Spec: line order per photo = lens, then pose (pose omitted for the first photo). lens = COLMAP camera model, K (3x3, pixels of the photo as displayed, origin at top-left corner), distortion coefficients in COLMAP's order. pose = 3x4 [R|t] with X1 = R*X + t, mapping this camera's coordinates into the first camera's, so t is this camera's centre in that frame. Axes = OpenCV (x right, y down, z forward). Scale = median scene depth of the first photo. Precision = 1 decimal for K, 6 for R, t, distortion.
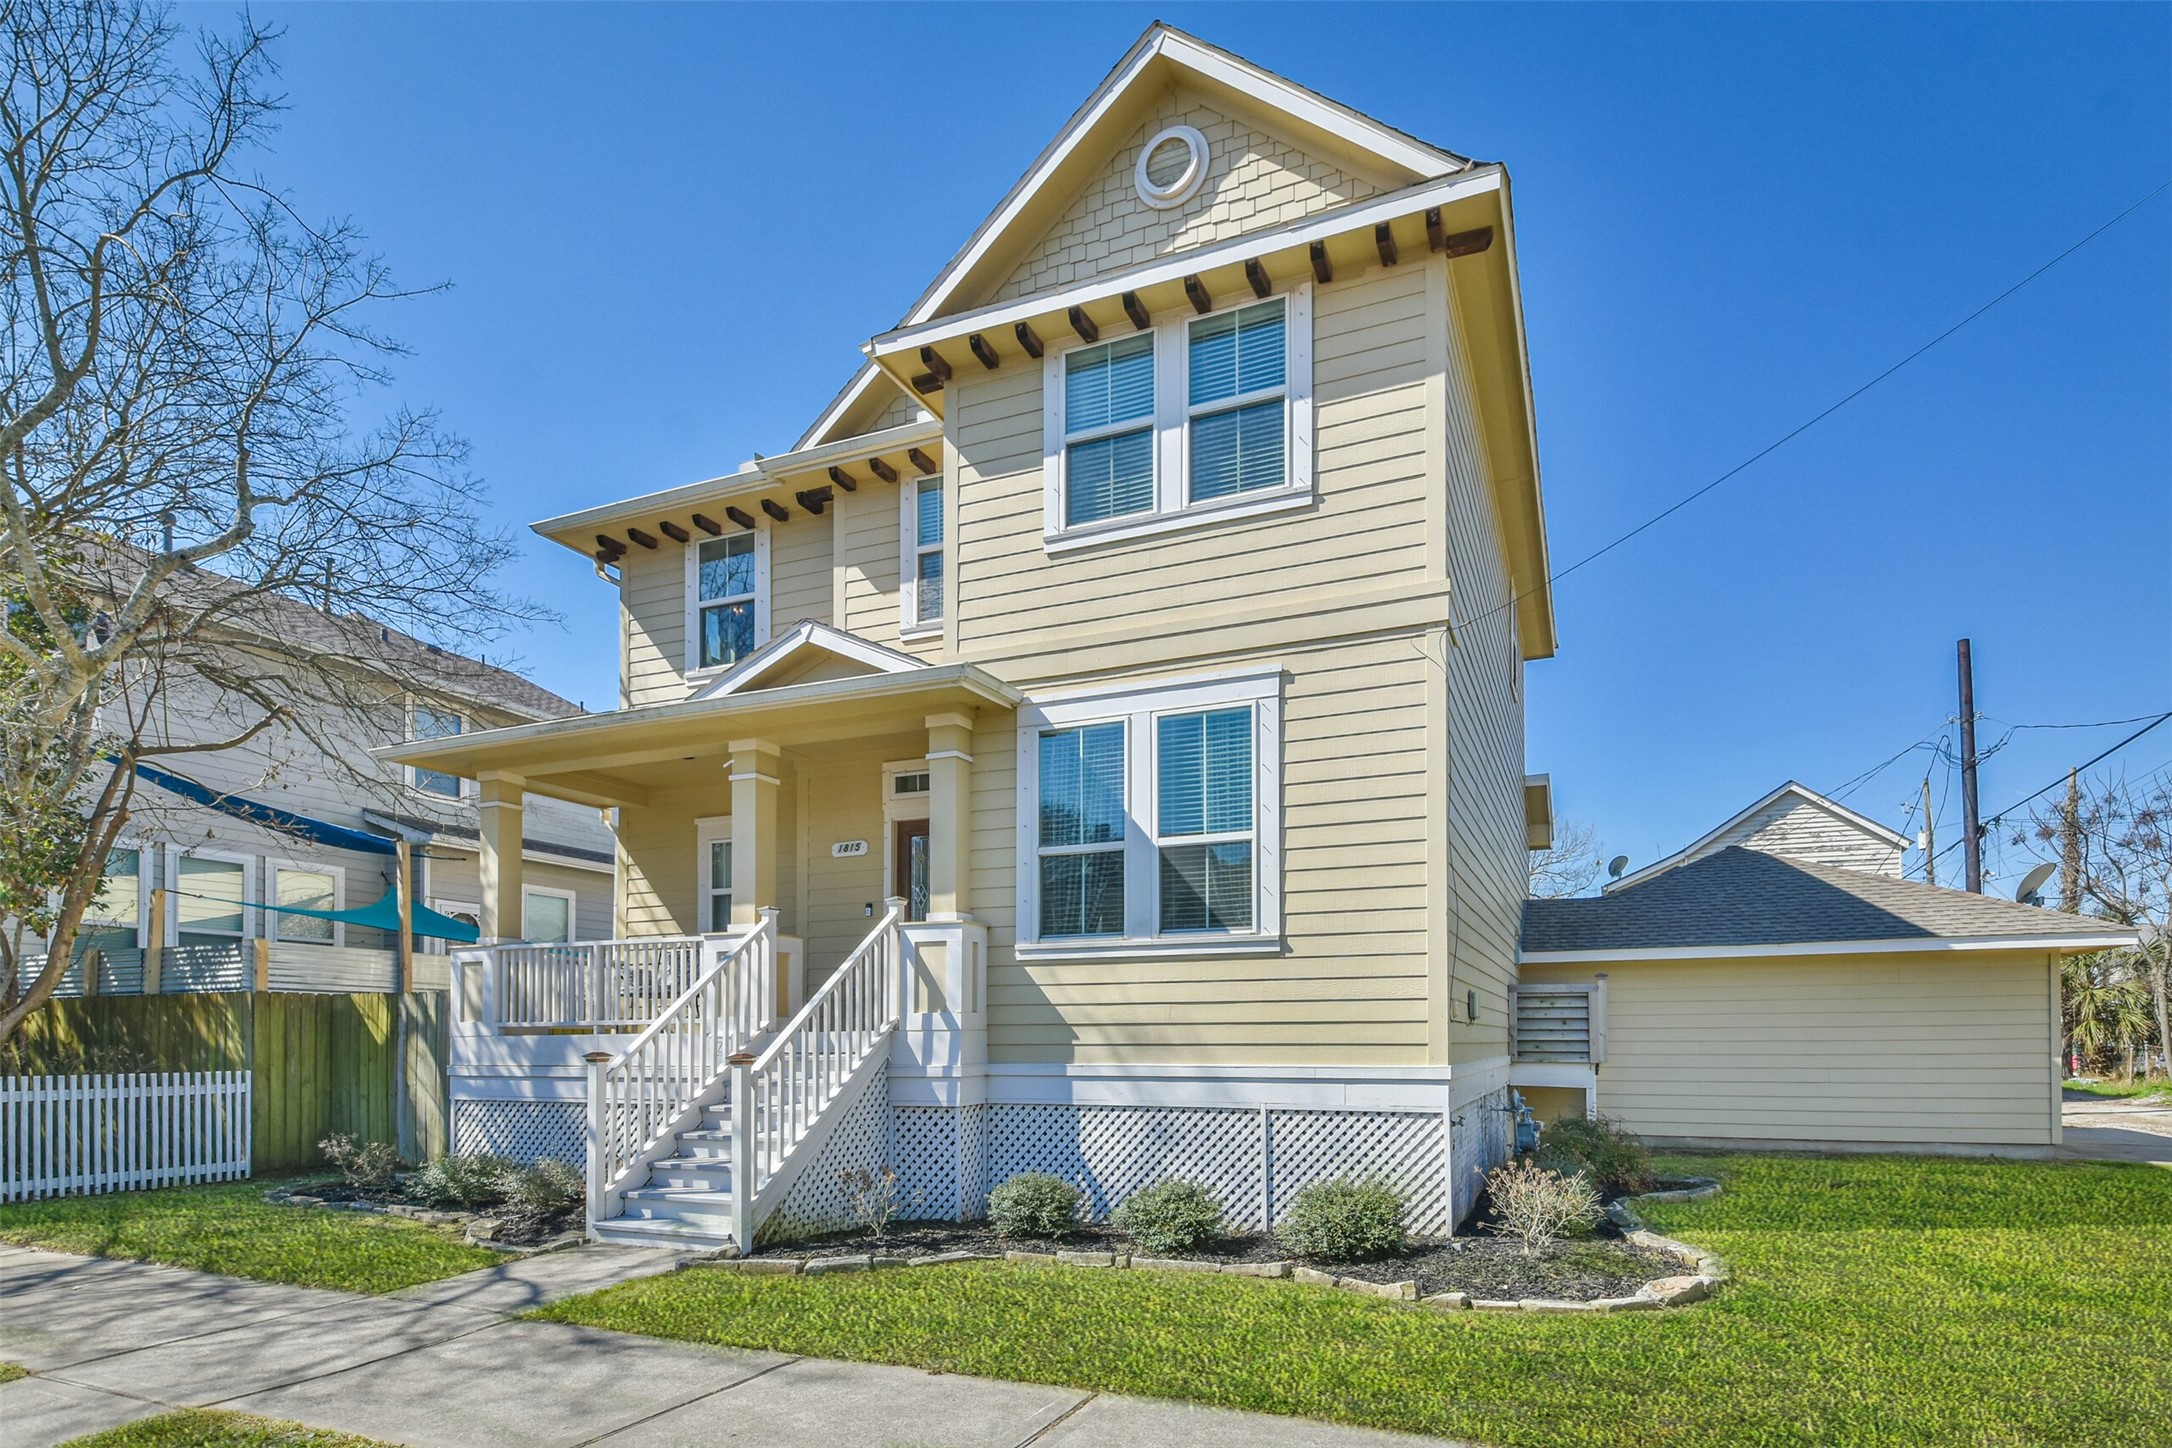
lens RADIAL K [[970.8, 0, 1086.0], [0, 970.8, 724.0], [0, 0, 1]] dist [0.032309, 0.000110]
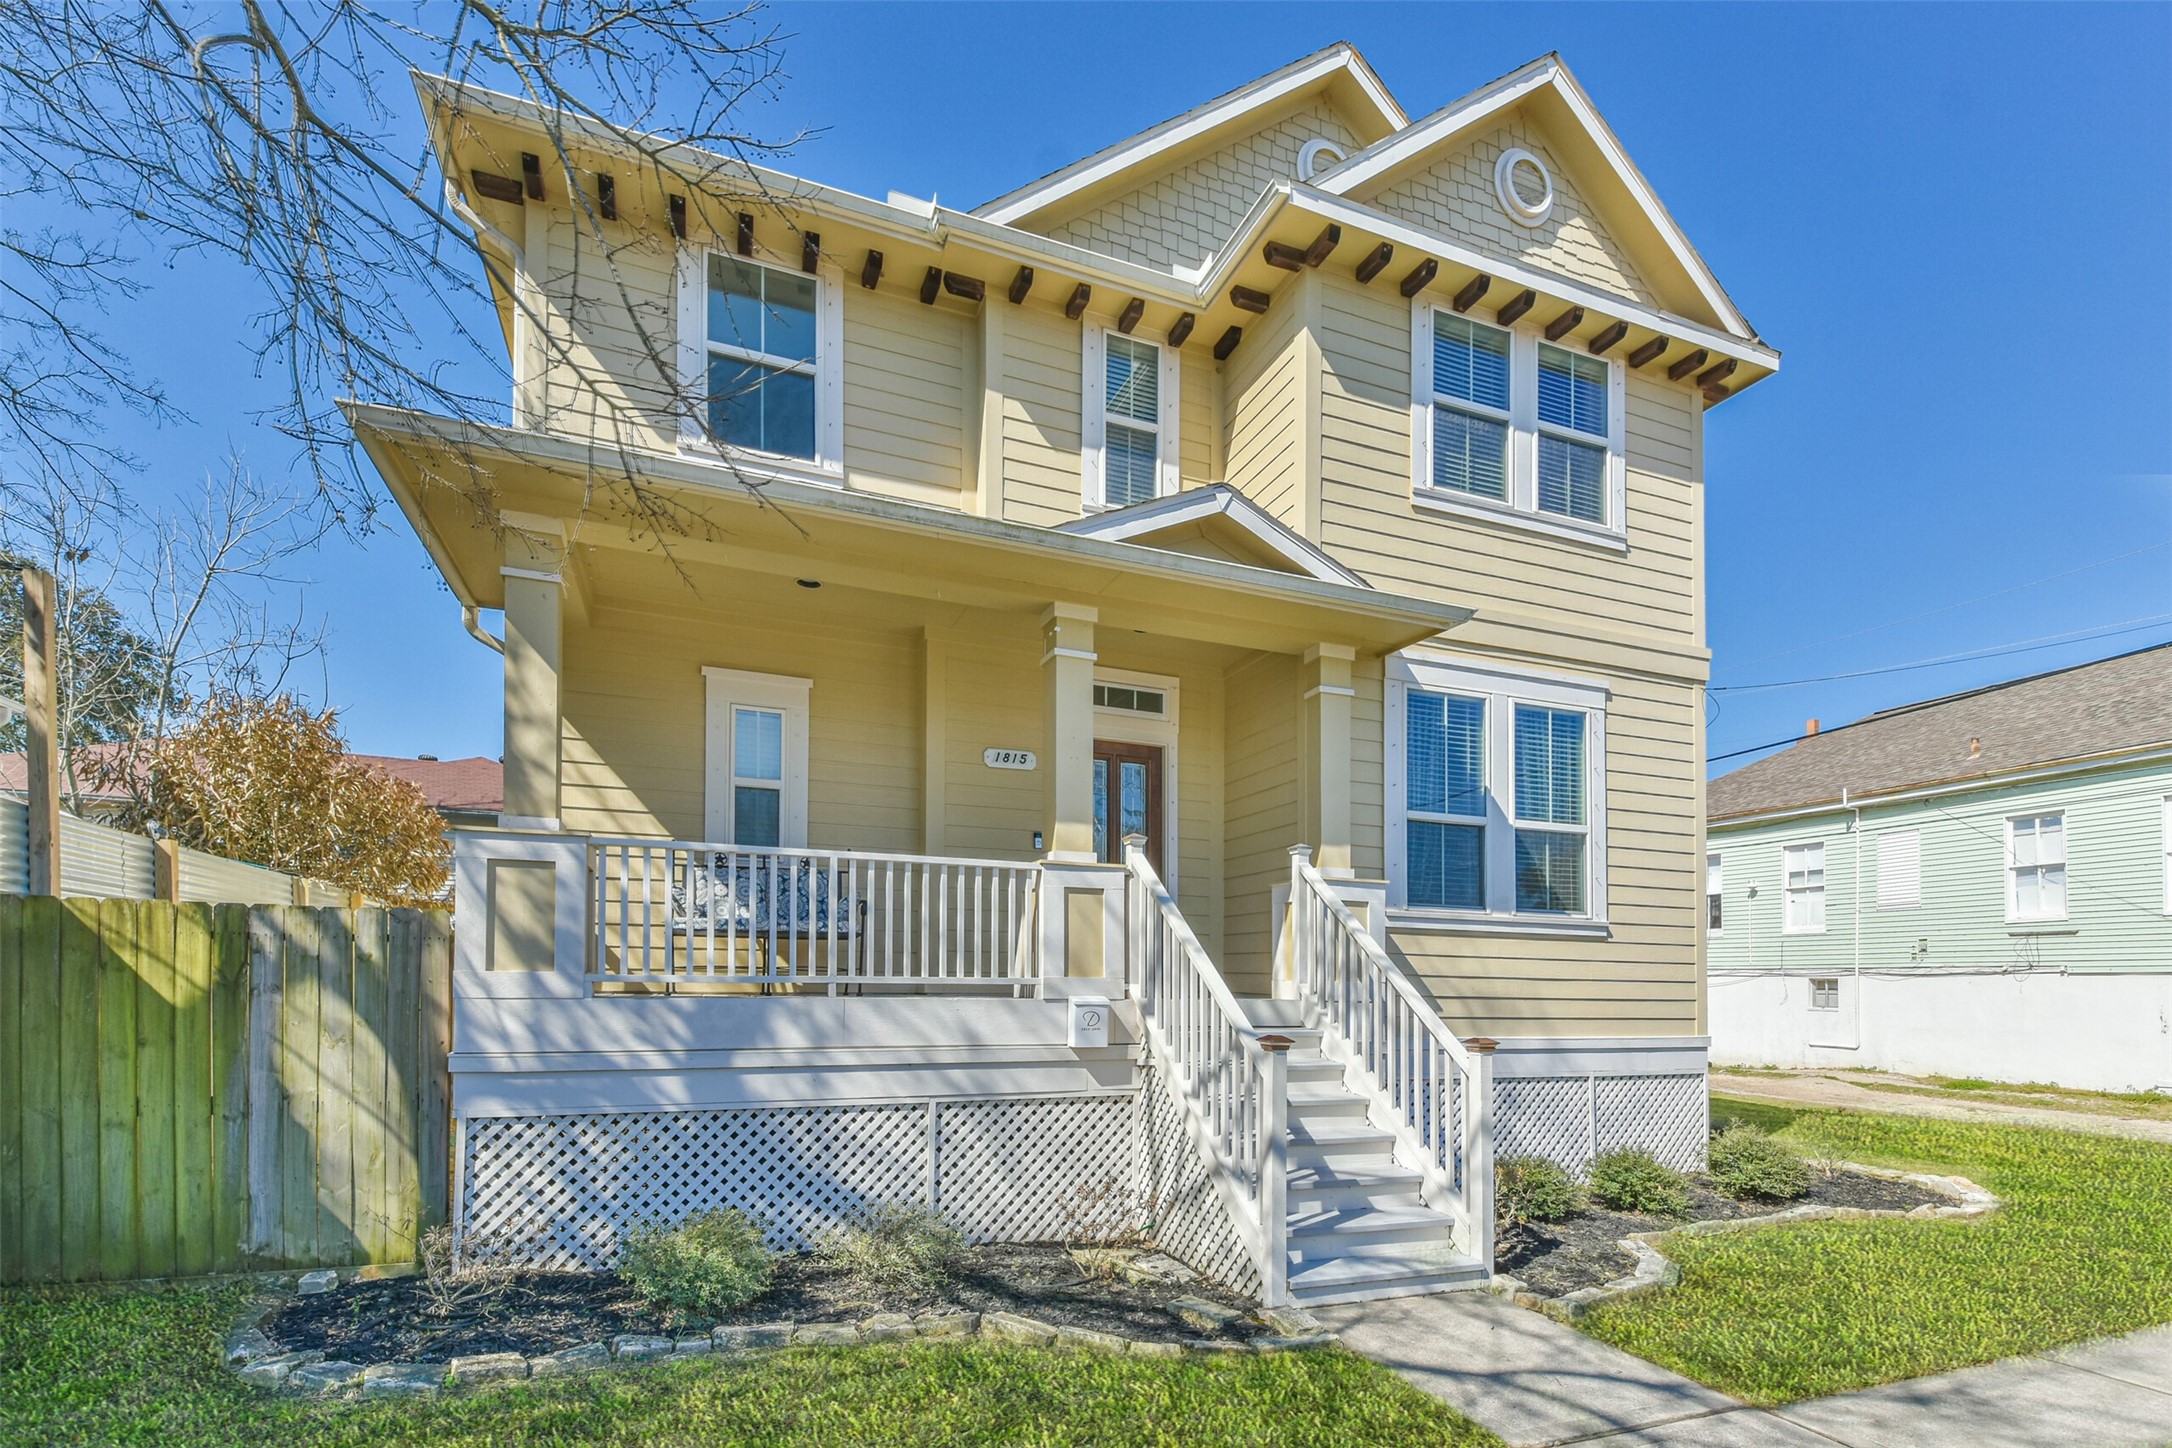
lens RADIAL K [[953.2, 0, 1096.4], [0, 953.2, 704.3], [0, 0, 1]] dist [0.035344, -0.016951]
pose [[0.739199, 0.203471, 0.642016, -0.892001], [-0.219553, 0.973998, -0.055897, 0.146264], [-0.636696, -0.099637, 0.764651, 0.491794]]
